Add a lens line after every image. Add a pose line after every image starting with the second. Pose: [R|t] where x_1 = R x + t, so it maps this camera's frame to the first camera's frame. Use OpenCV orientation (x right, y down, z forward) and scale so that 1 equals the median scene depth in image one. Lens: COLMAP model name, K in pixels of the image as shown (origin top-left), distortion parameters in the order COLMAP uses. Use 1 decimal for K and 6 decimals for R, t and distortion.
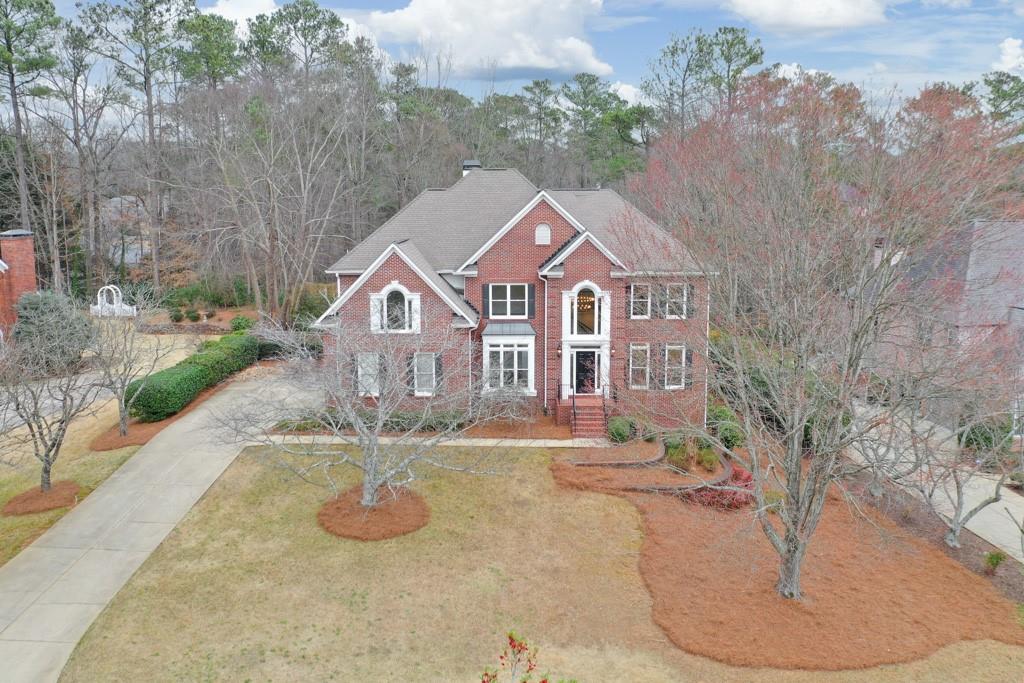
lens RADIAL K [[815.2, 0, 510.3], [0, 815.2, 297.4], [0, 0, 1]] dist [0.000556, -0.001947]
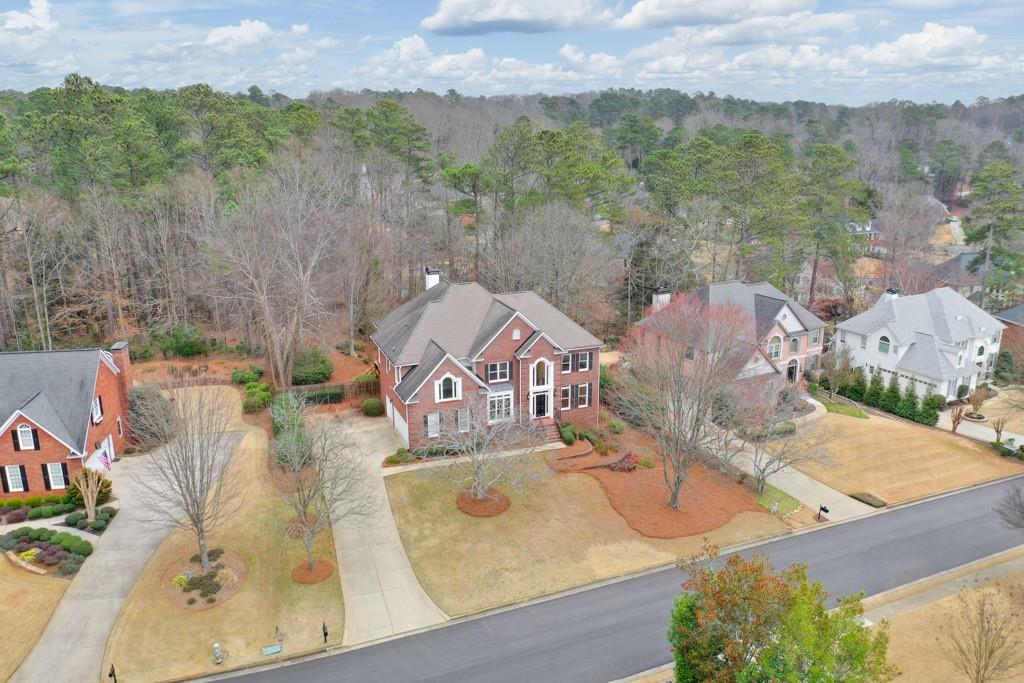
lens RADIAL K [[799.0, 0, 512.0], [0, 799.0, 341.5], [0, 0, 1]] dist [-0.011475, -0.008105]
pose [[0.931348, -0.101954, 0.349565, -0.661368], [0.048421, 0.986153, 0.158613, -0.384762], [-0.360896, -0.130798, 0.923388, -0.699824]]
